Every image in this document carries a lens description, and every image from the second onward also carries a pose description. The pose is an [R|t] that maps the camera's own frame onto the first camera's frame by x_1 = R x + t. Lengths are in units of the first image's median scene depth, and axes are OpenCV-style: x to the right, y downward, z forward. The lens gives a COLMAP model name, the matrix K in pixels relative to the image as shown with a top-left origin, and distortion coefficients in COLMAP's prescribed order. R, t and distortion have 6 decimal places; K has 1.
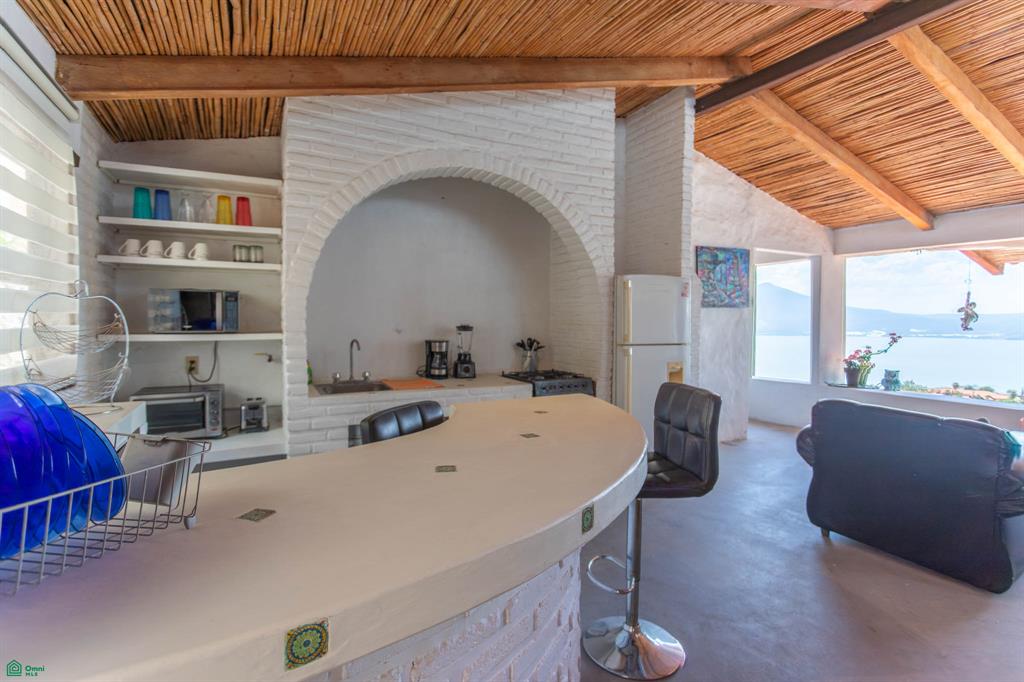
lens RADIAL K [[500.3, 0, 520.6], [0, 500.3, 332.5], [0, 0, 1]] dist [0.011043, 0.000426]
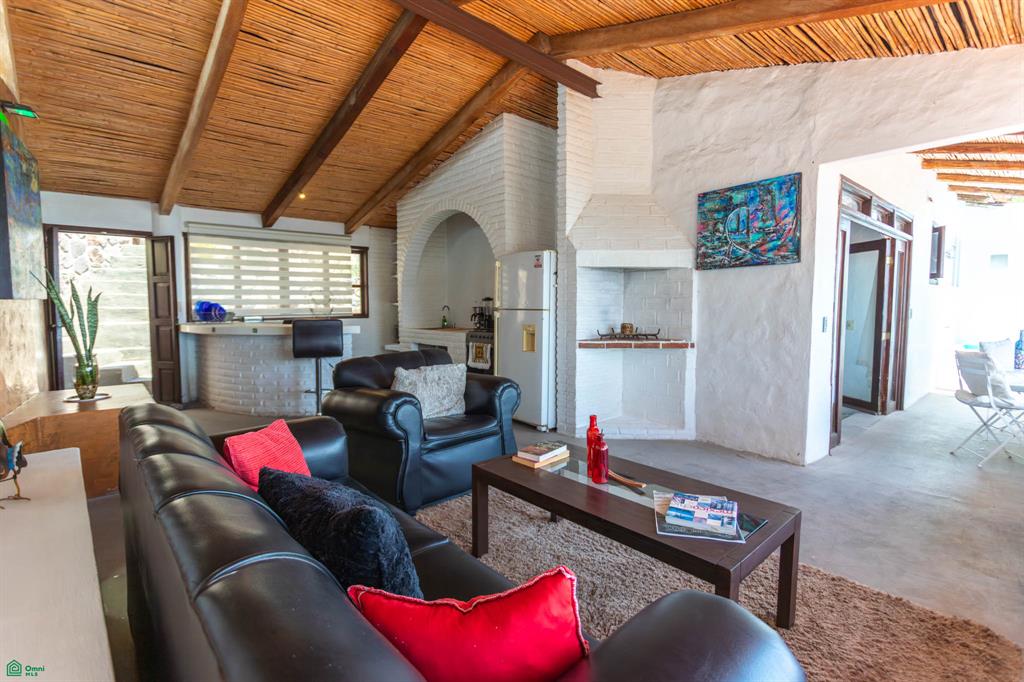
lens RADIAL K [[500.3, 0, 520.6], [0, 500.3, 332.5], [0, 0, 1]] dist [0.011043, 0.000426]
pose [[0.218964, 0.046896, -0.974605, 1.407085], [-0.015269, 0.998887, 0.044634, 0.023753], [0.975614, 0.005108, 0.219436, 0.703893]]
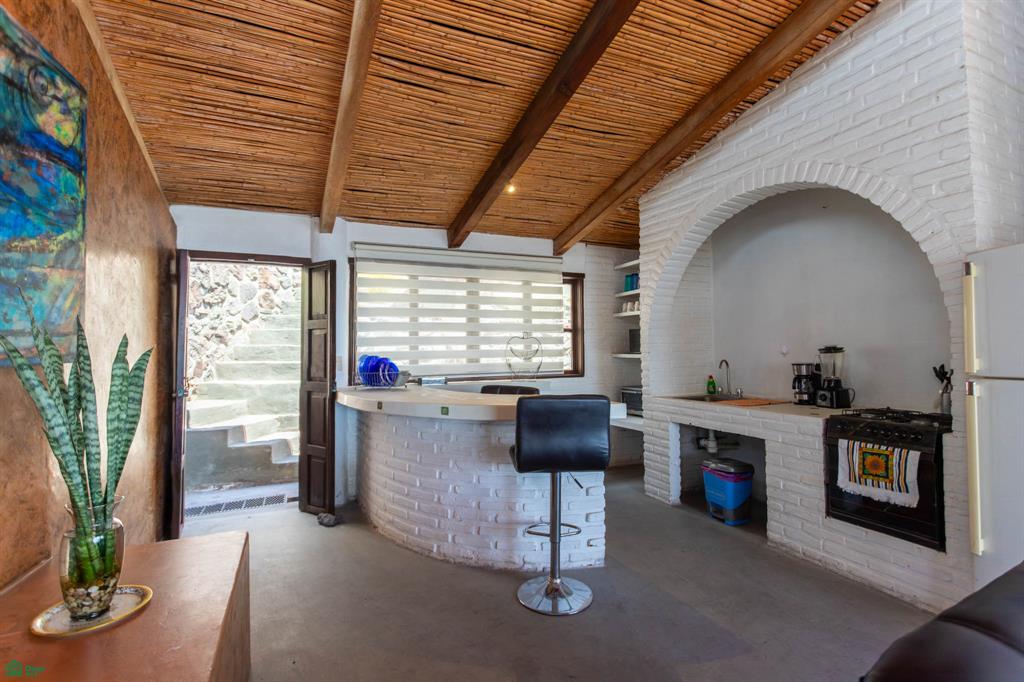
lens RADIAL K [[500.3, 0, 520.6], [0, 500.3, 332.5], [0, 0, 1]] dist [0.011043, 0.000426]
pose [[-0.063584, -0.041646, -0.997107, 0.747156], [-0.013189, 0.999077, -0.040888, 0.004258], [0.997889, 0.010551, -0.064074, 0.485430]]
